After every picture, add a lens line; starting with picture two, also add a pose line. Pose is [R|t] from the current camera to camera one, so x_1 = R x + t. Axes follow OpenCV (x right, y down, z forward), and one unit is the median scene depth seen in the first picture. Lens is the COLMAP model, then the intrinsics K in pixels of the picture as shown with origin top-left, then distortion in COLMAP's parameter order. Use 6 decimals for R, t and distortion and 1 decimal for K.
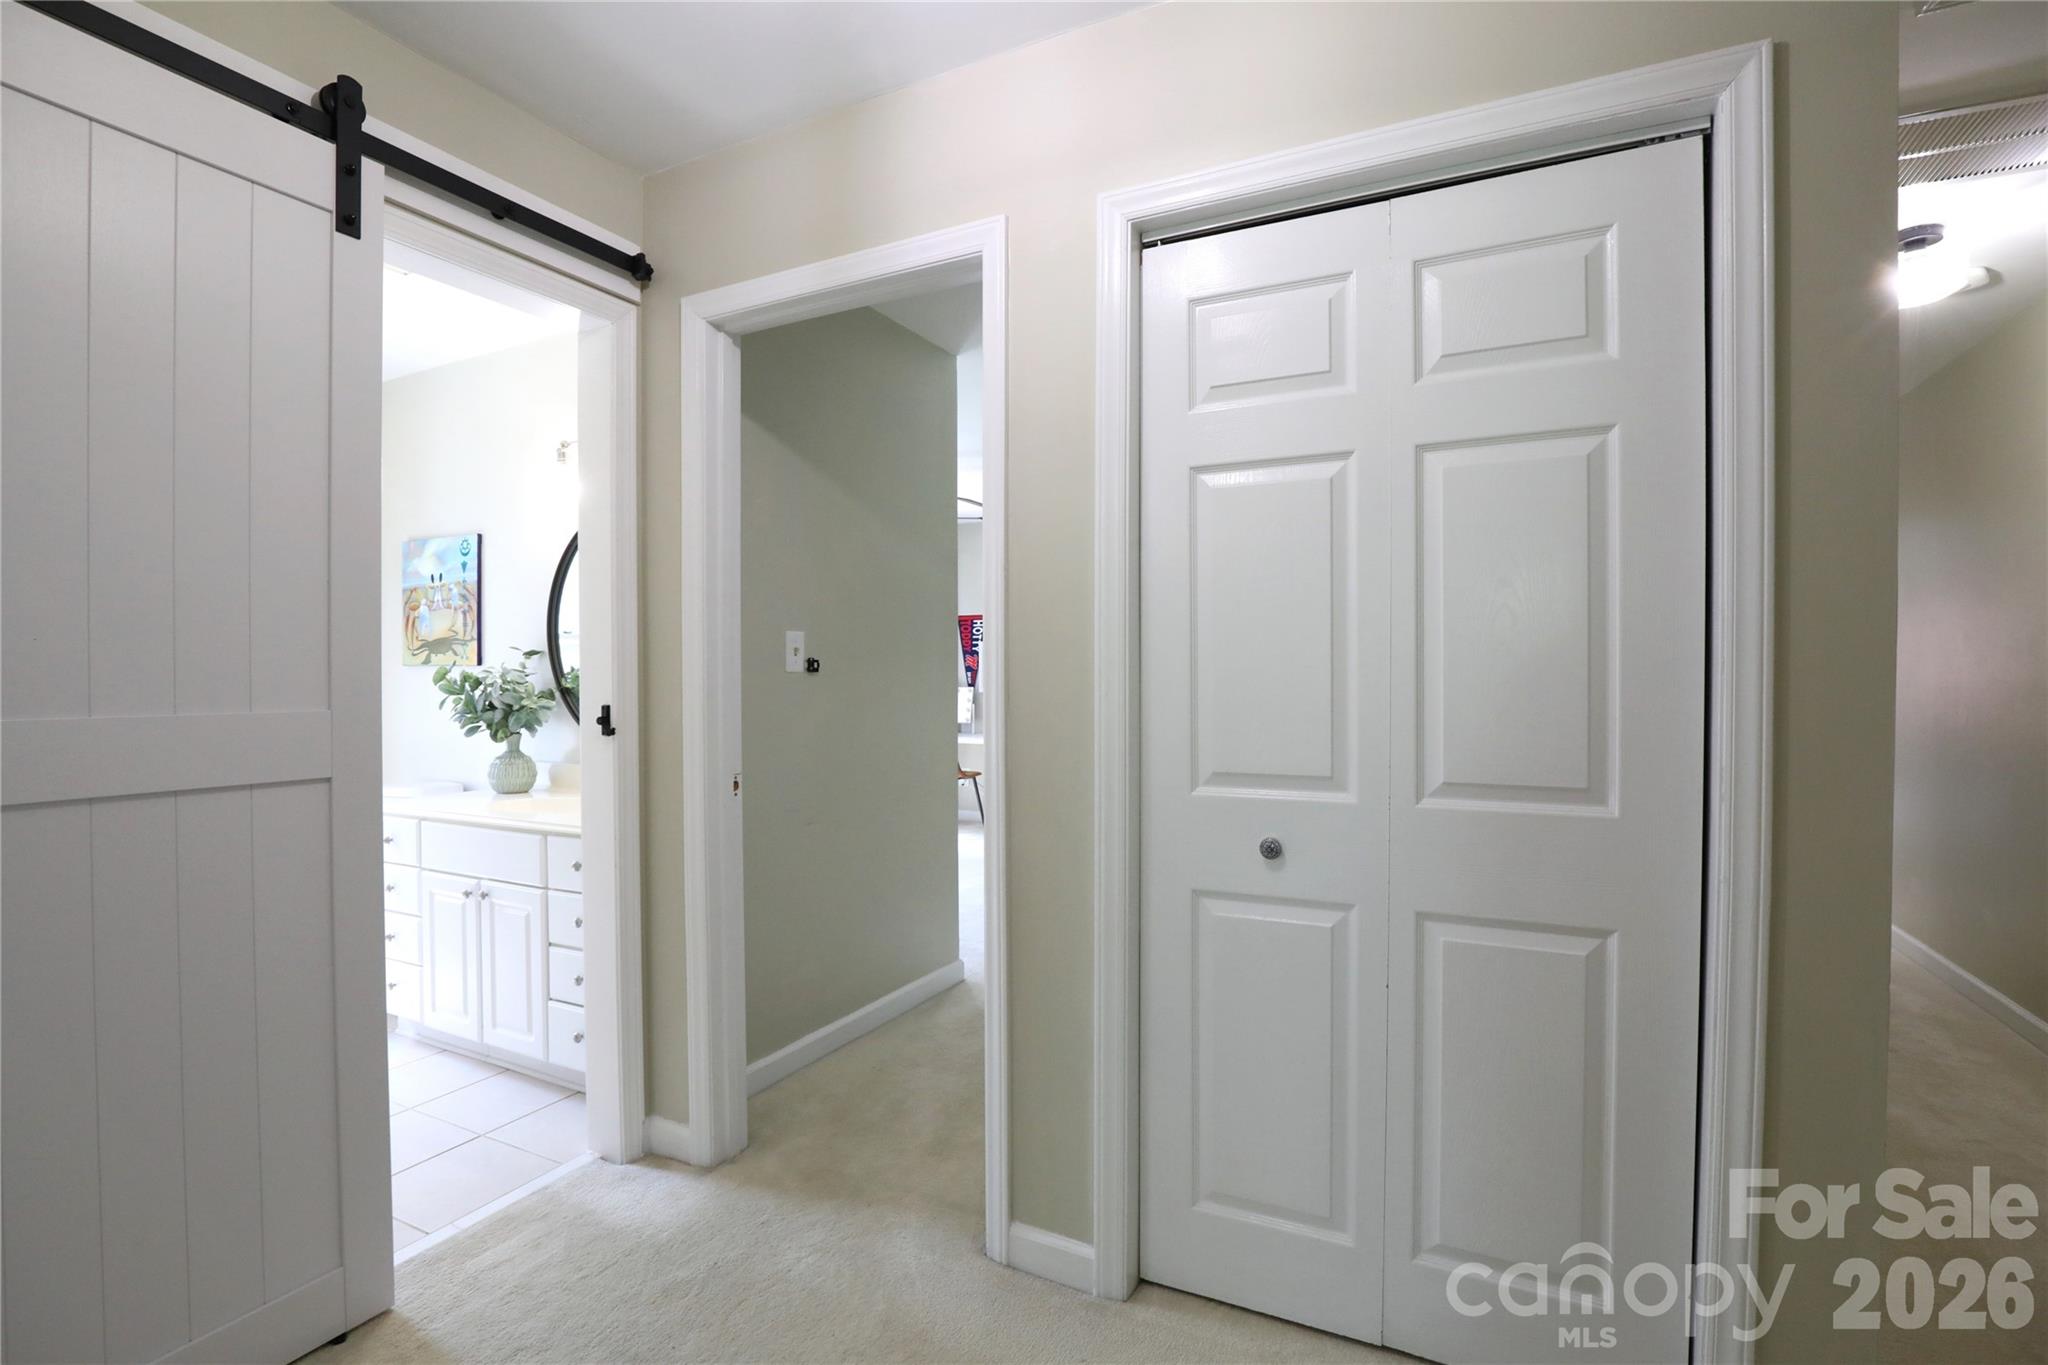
lens RADIAL K [[935.2, 0, 1029.8], [0, 935.2, 678.2], [0, 0, 1]] dist [-0.023360, -0.000347]
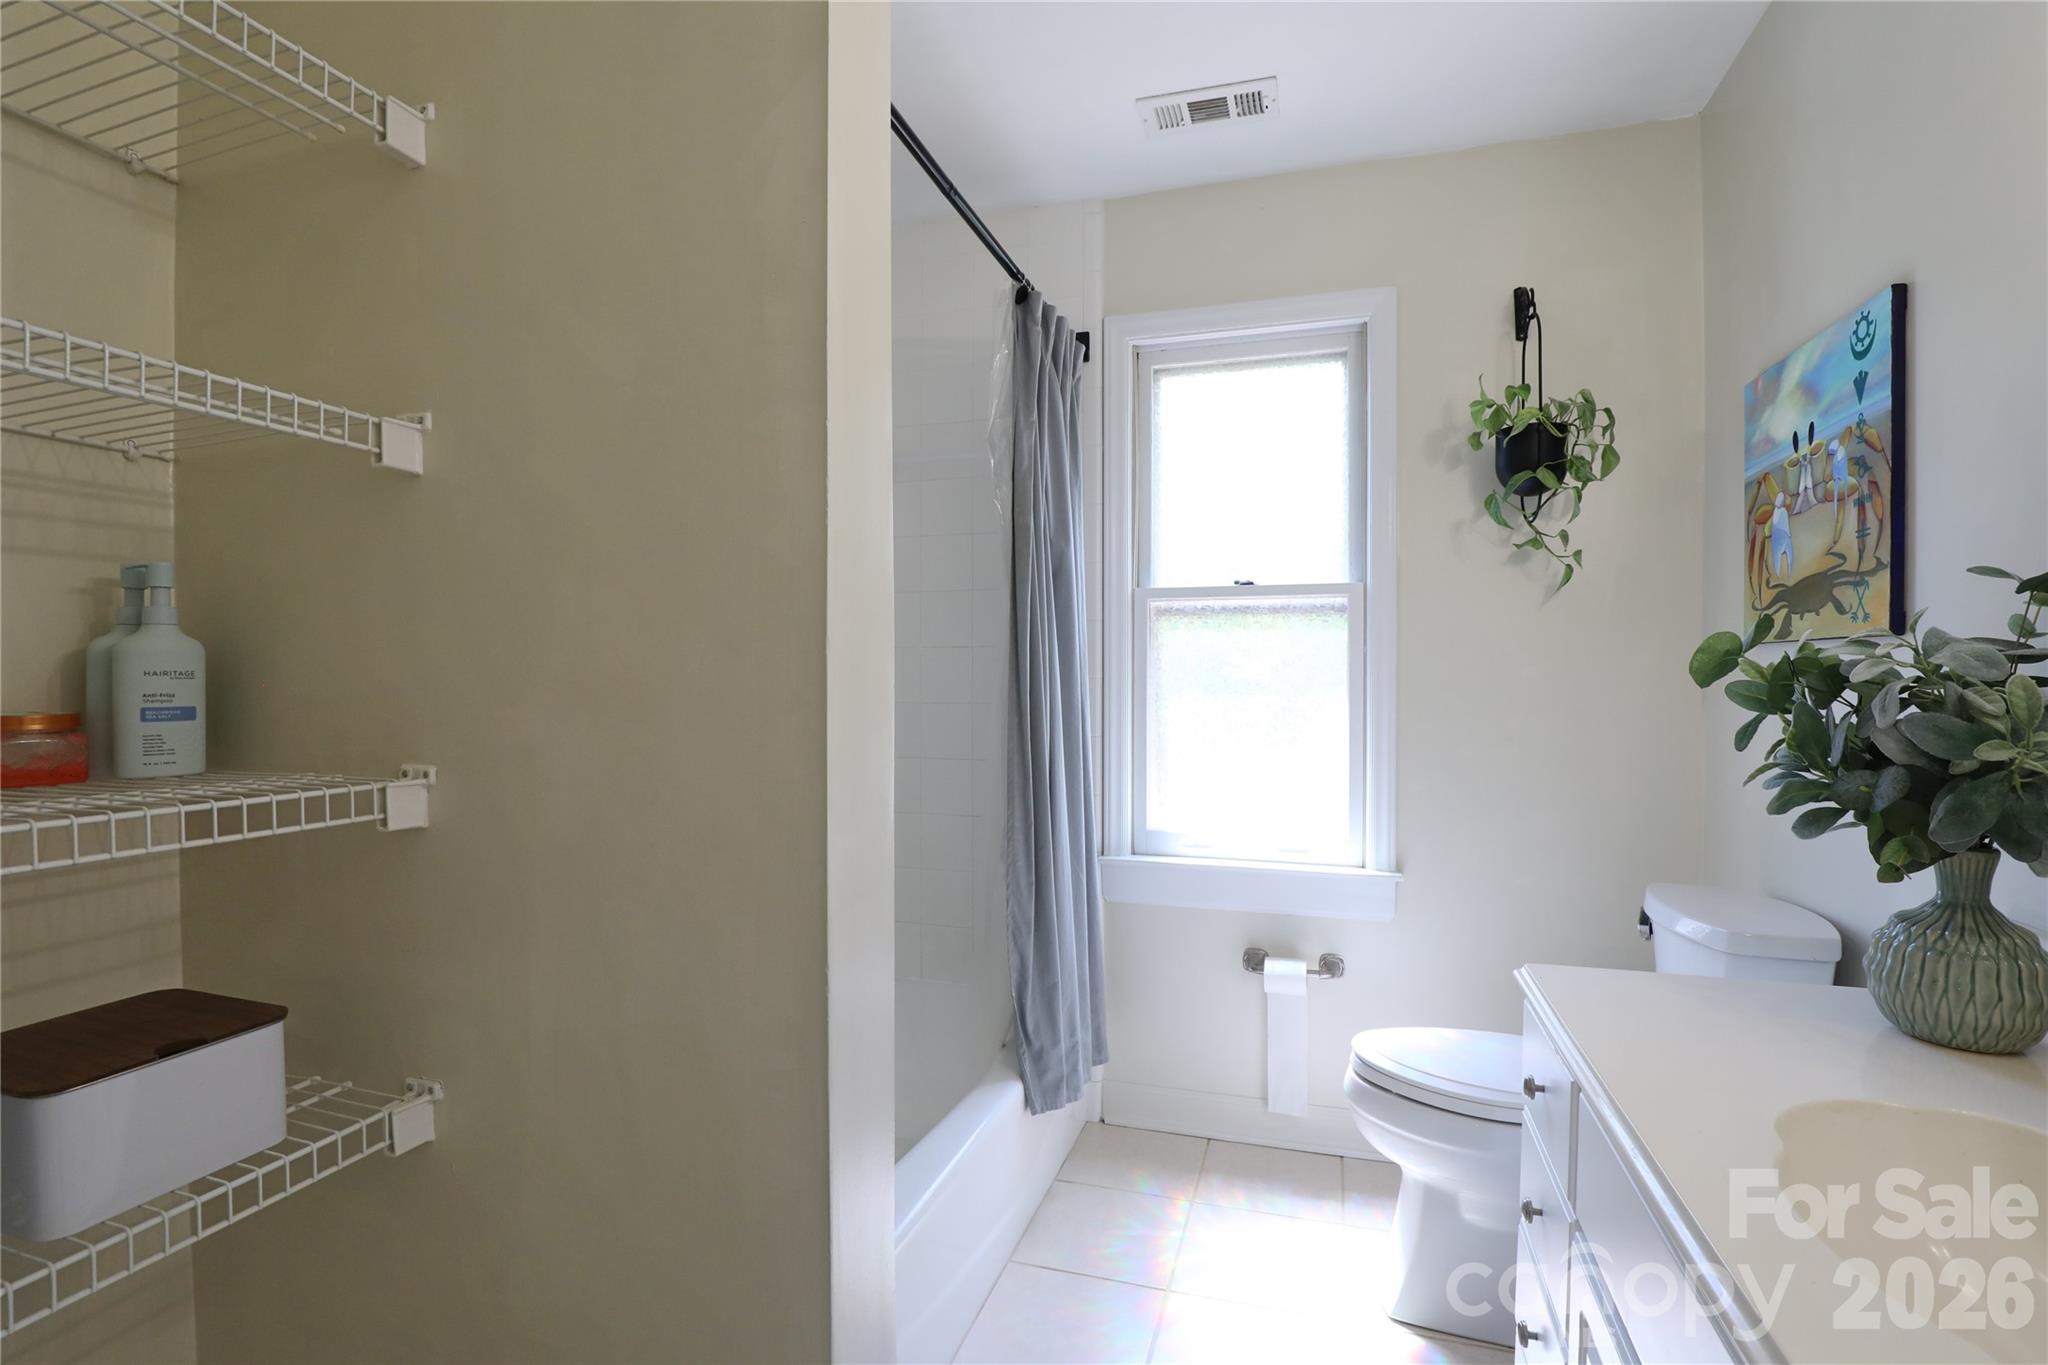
lens RADIAL K [[935.2, 0, 1029.6], [0, 935.2, 677.0], [0, 0, 1]] dist [-0.023360, -0.000347]
pose [[0.162883, 0.005643, -0.986629, -0.284412], [-0.008892, 0.999951, 0.004251, 0.004561], [0.986605, 0.008081, 0.162925, 0.590586]]
